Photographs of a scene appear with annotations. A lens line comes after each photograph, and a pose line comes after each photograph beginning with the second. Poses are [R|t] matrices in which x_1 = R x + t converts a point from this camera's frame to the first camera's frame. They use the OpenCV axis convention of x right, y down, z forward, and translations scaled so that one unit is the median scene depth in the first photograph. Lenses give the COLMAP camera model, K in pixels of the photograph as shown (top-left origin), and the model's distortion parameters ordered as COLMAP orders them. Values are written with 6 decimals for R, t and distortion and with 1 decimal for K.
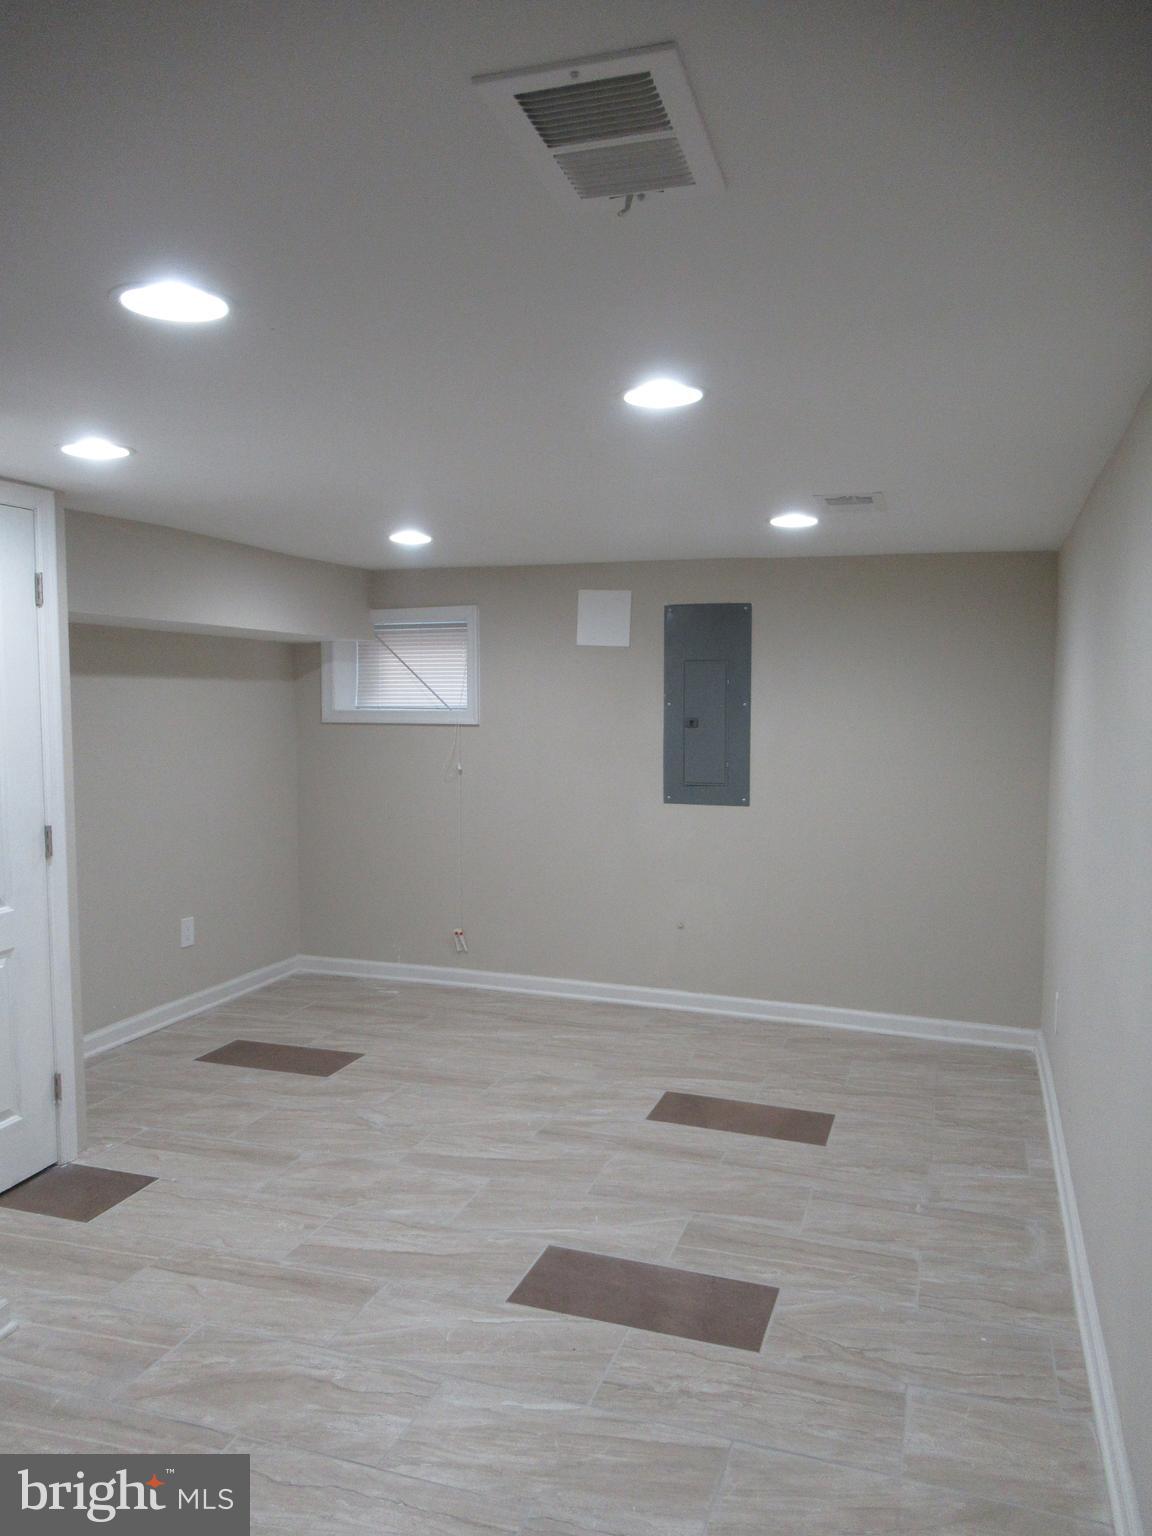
lens RADIAL K [[1134.0, 0, 576.0], [0, 1134.0, 768.0], [0, 0, 1]] dist [-0.005768, 0.000132]
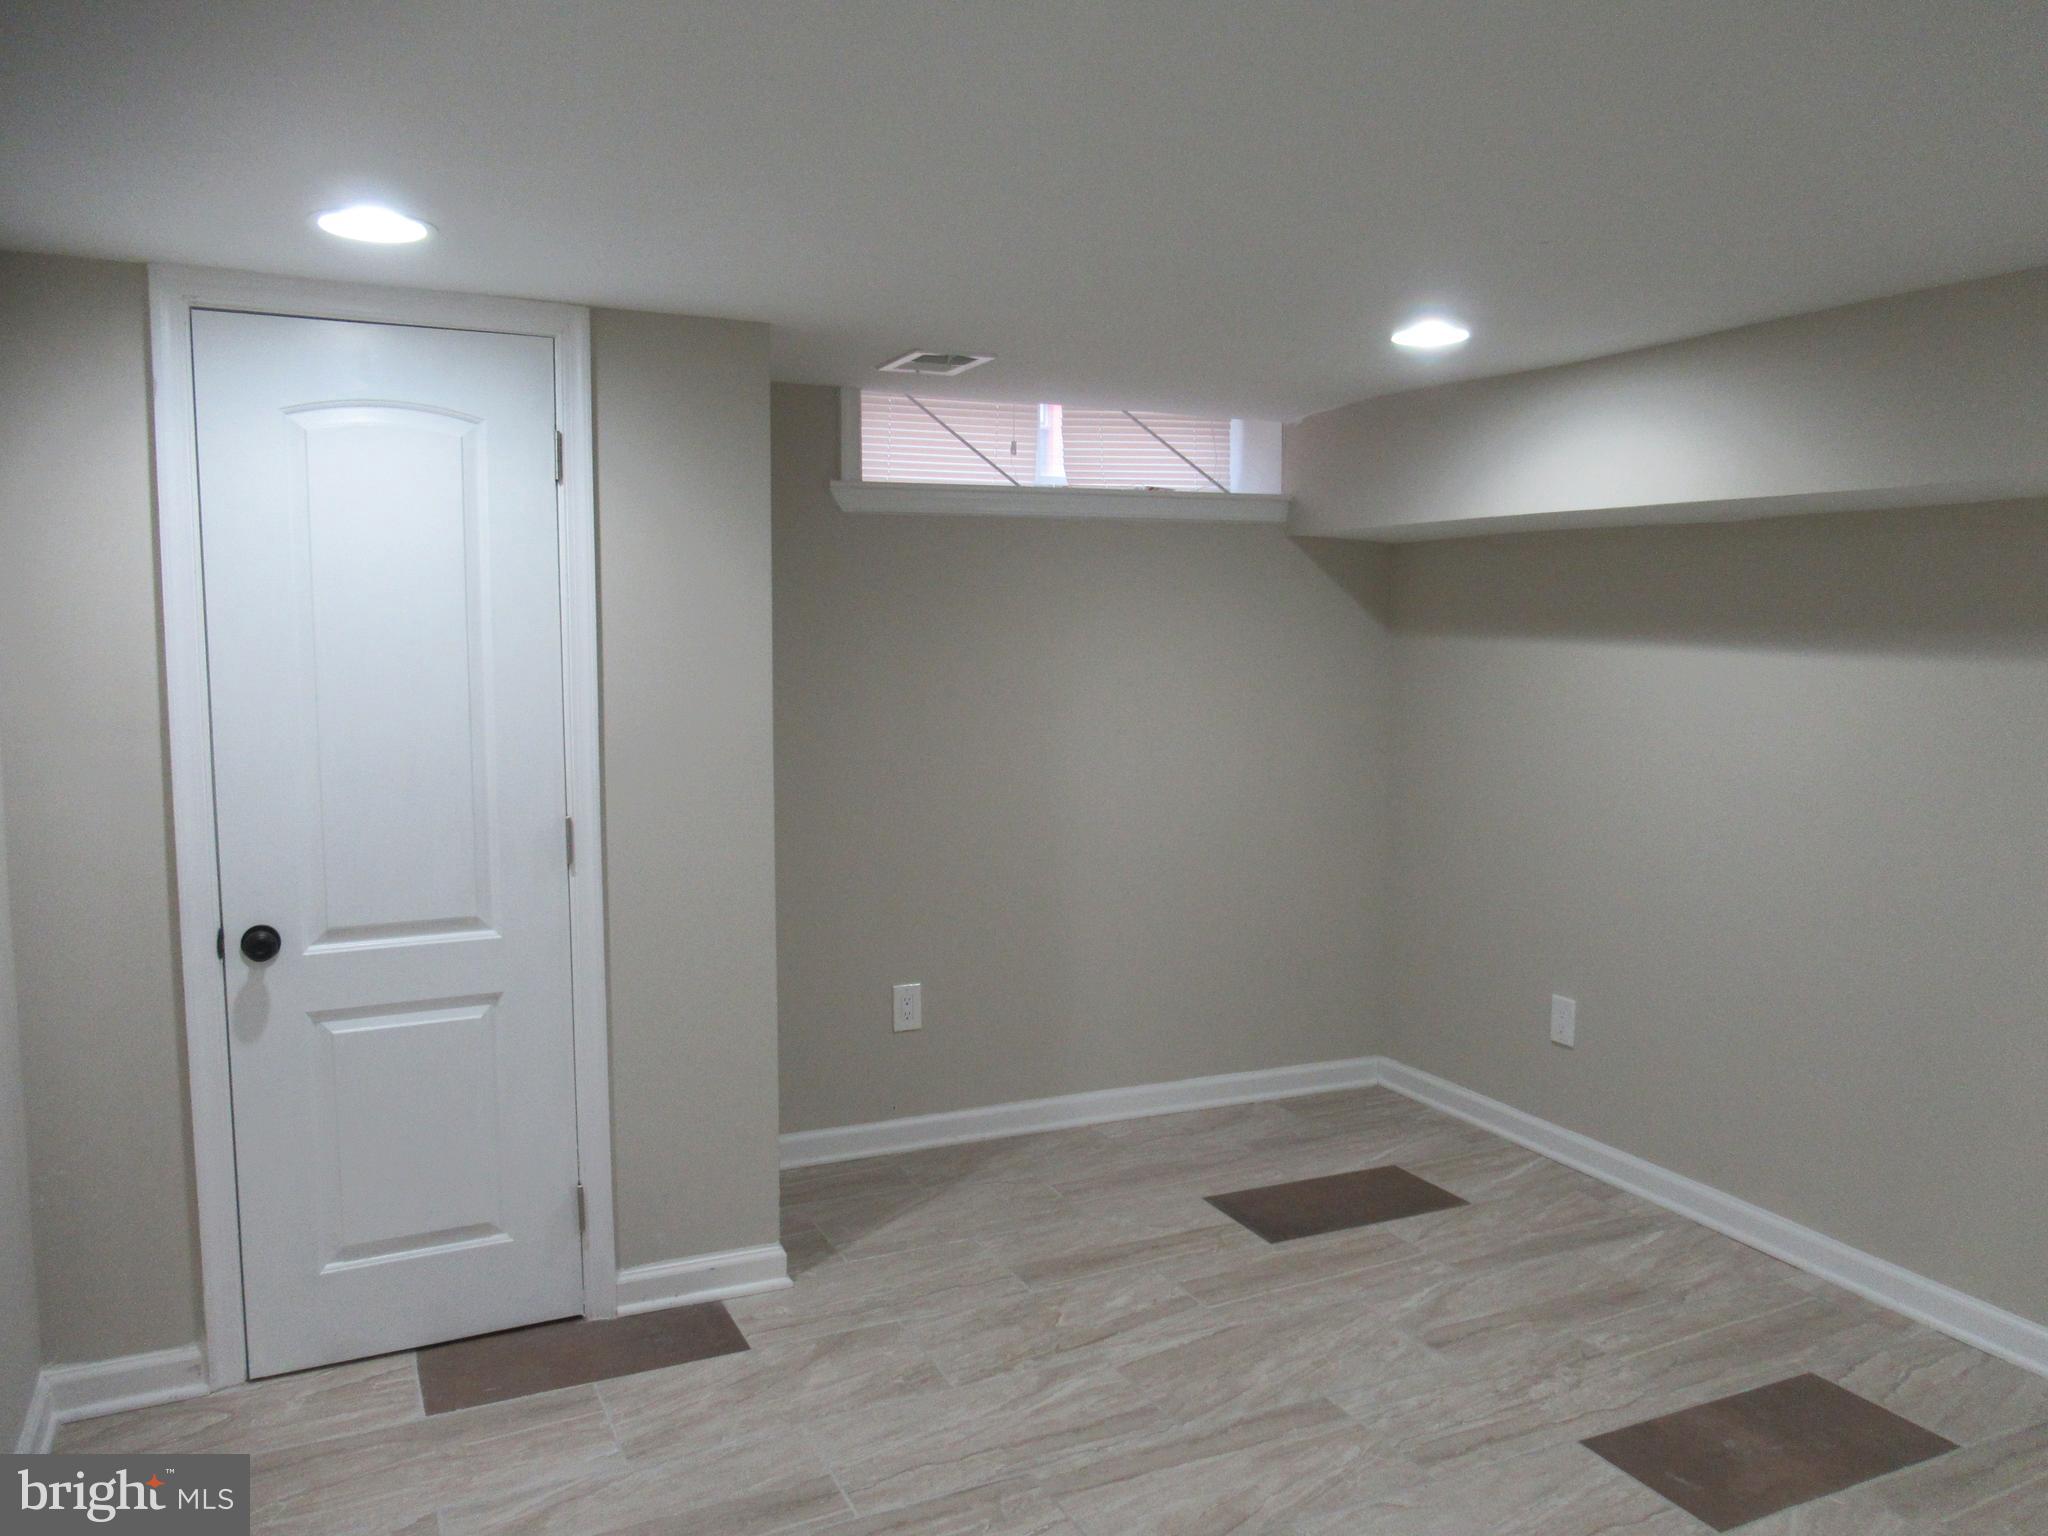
lens RADIAL K [[1512.1, 0, 1023.5], [0, 1512.1, 756.9], [0, 0, 1]] dist [-0.005768, 0.000132]
pose [[0.702199, 0.084408, -0.706960, 0.333512], [-0.066218, 0.996386, 0.053193, -0.047938], [0.708895, 0.009461, 0.705251, 0.549850]]
